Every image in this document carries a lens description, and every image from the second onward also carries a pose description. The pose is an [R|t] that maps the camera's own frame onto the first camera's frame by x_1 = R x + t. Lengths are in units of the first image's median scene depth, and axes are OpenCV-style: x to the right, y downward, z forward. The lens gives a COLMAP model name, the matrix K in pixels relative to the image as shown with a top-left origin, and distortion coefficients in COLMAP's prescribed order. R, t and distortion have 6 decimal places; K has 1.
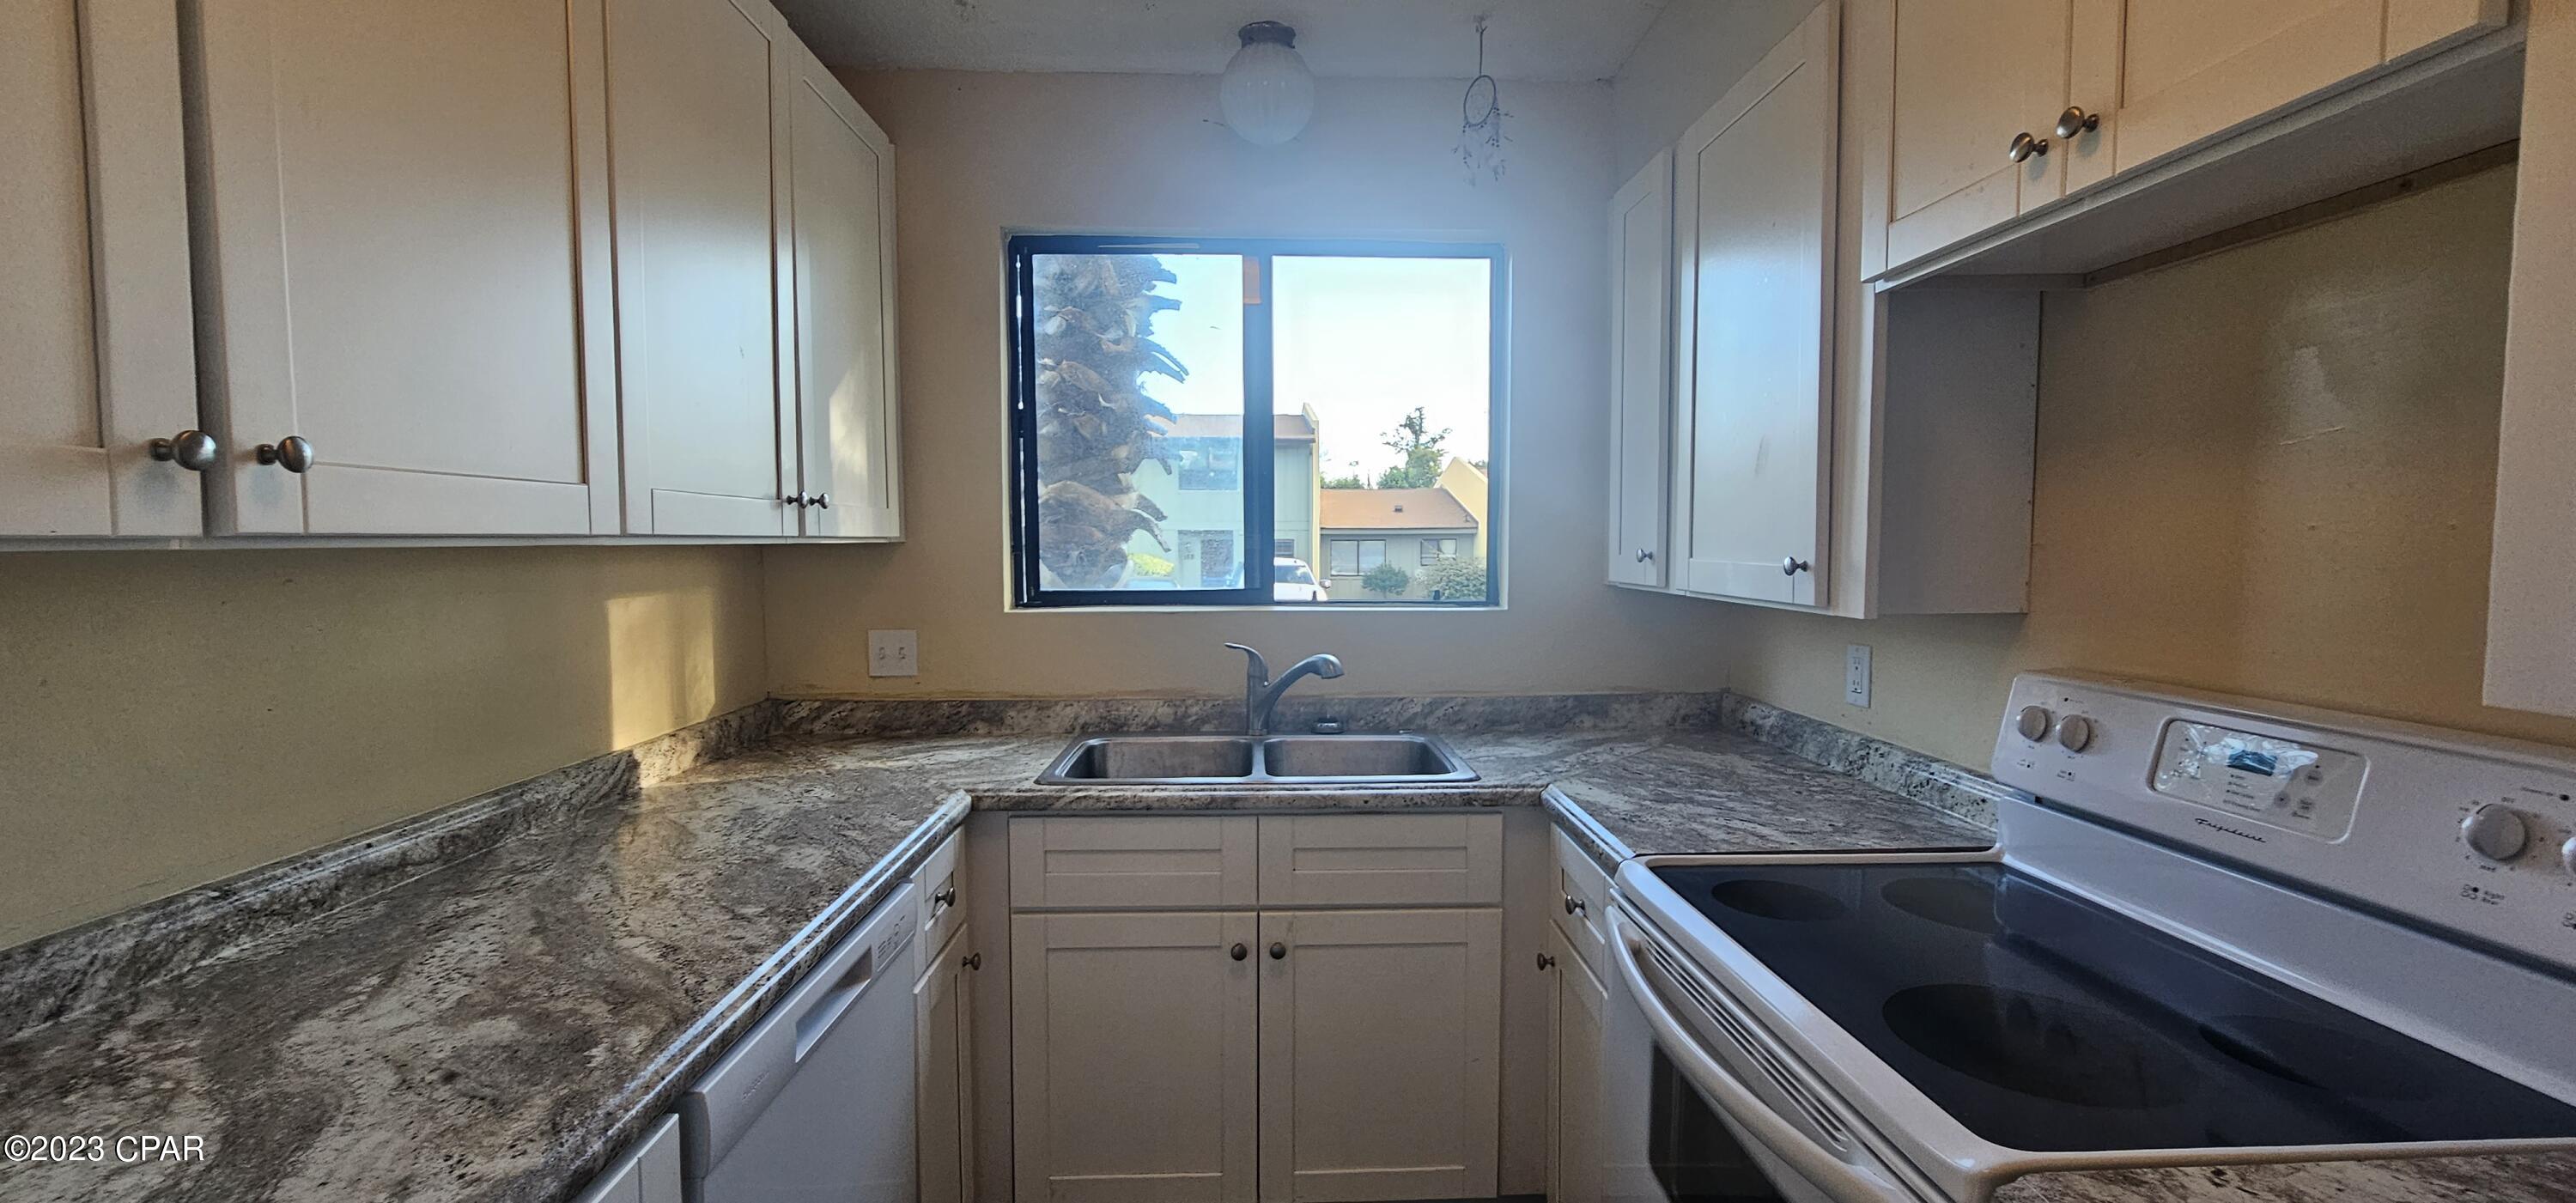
lens RADIAL K [[1057.3, 0, 1280.7], [0, 1057.3, 600.6], [0, 0, 1]] dist [-0.003506, 0.001540]
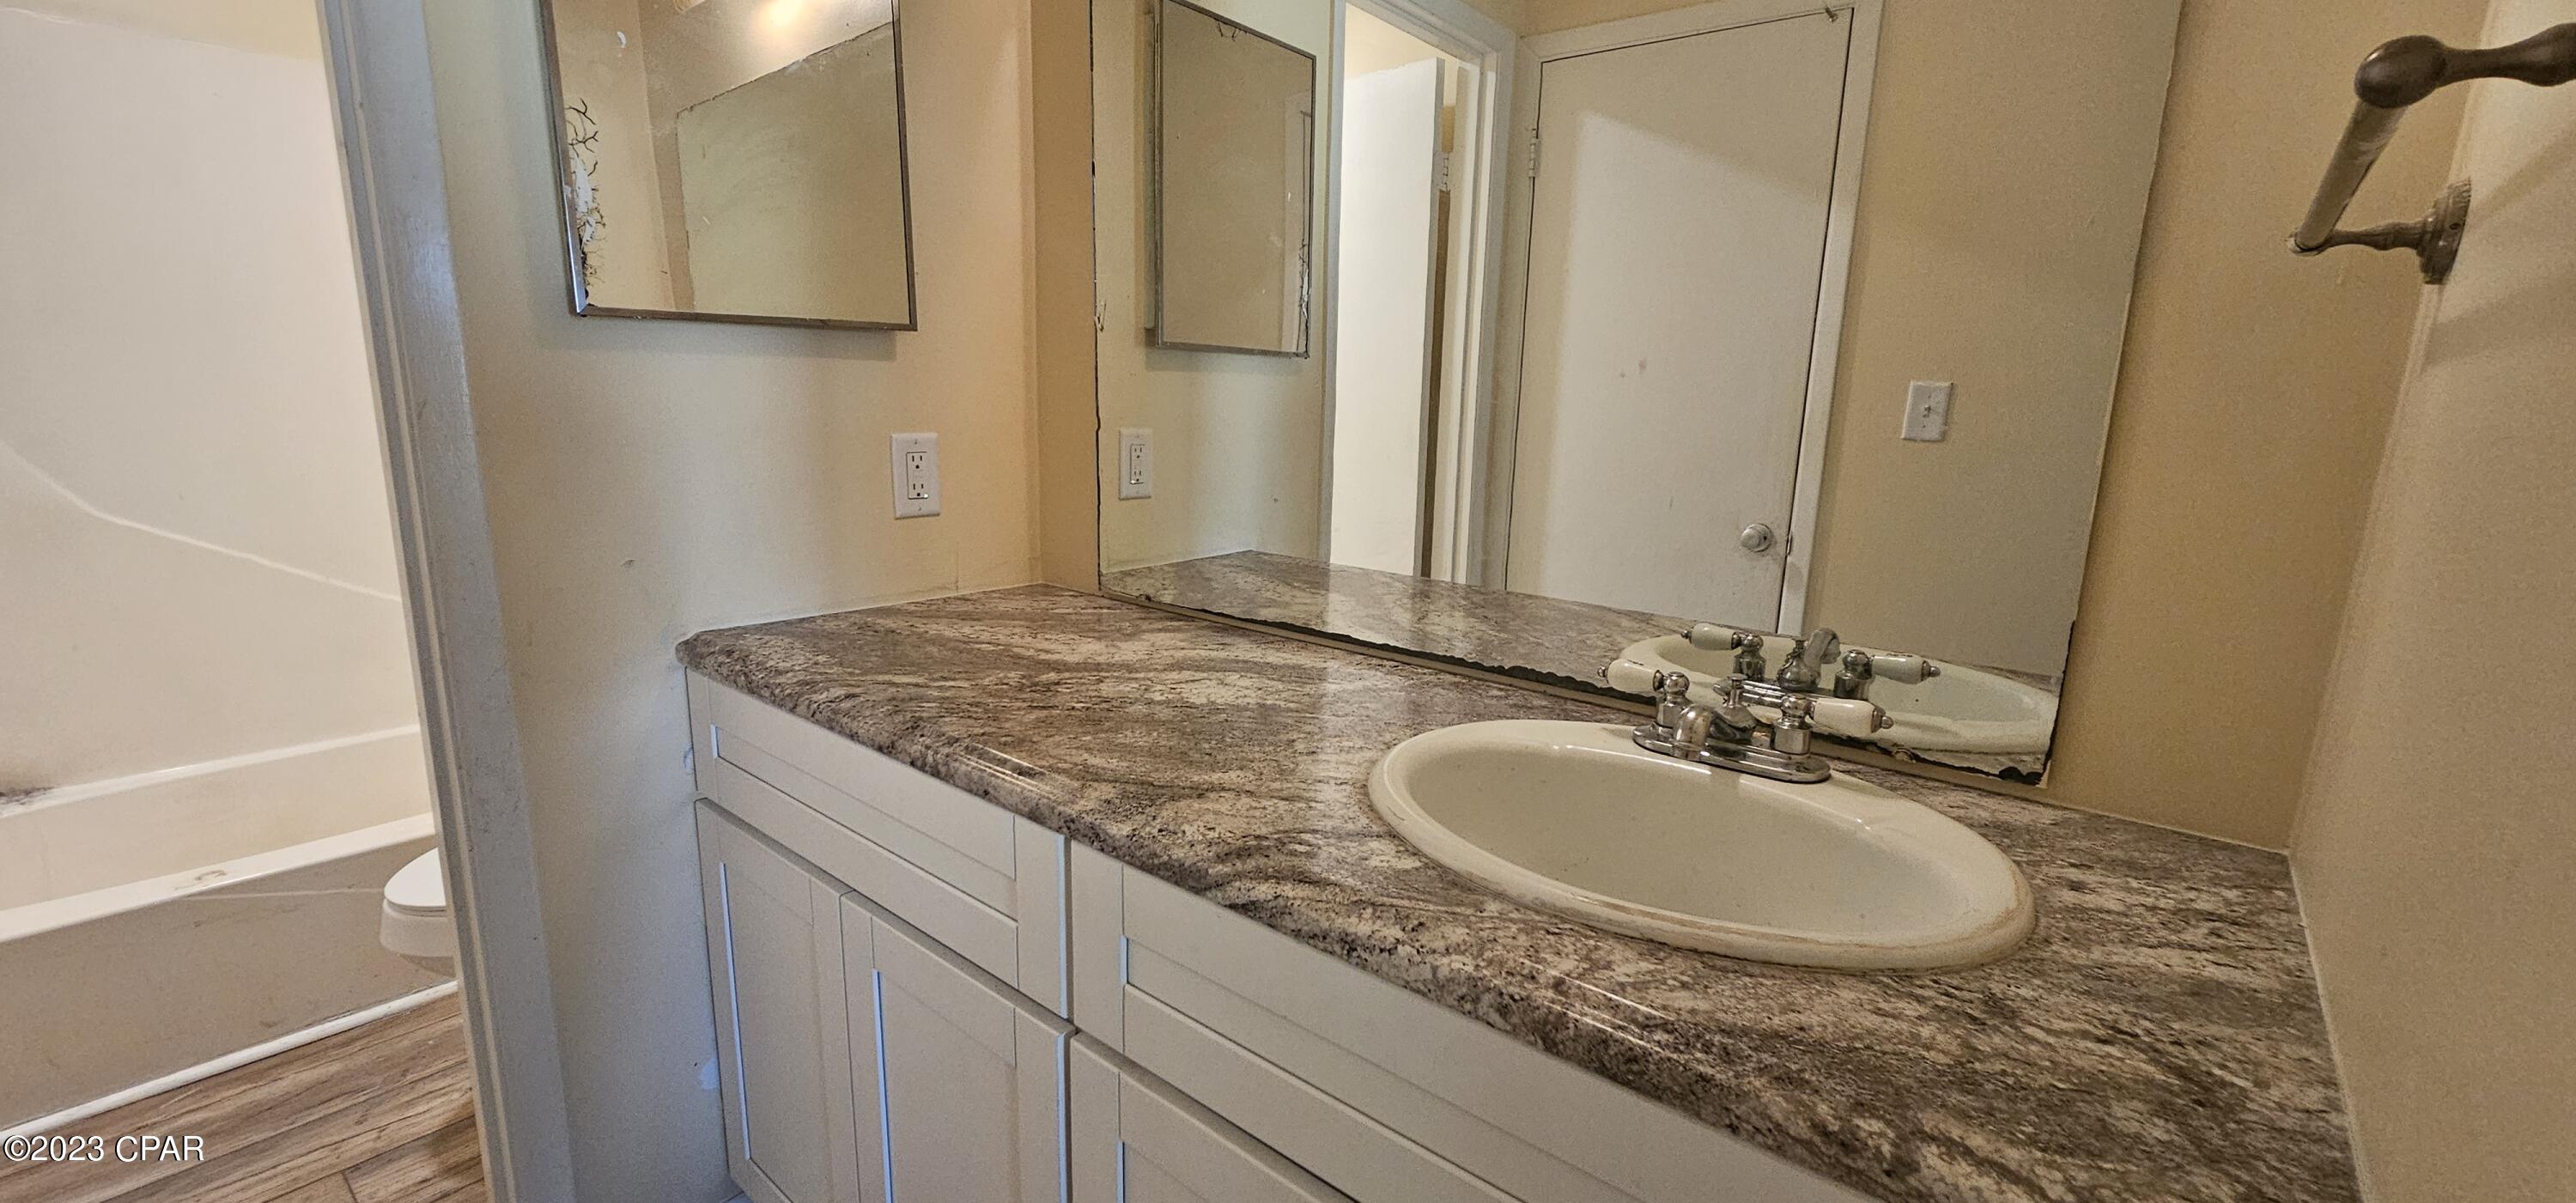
lens RADIAL K [[1057.3, 0, 1279.1], [0, 1057.3, 604.6], [0, 0, 1]] dist [-0.003506, 0.001540]
pose [[0.668332, -0.131624, 0.732125, -1.035450], [0.016784, 0.986638, 0.162060, 0.080308], [-0.743674, -0.096022, 0.661611, -0.044412]]
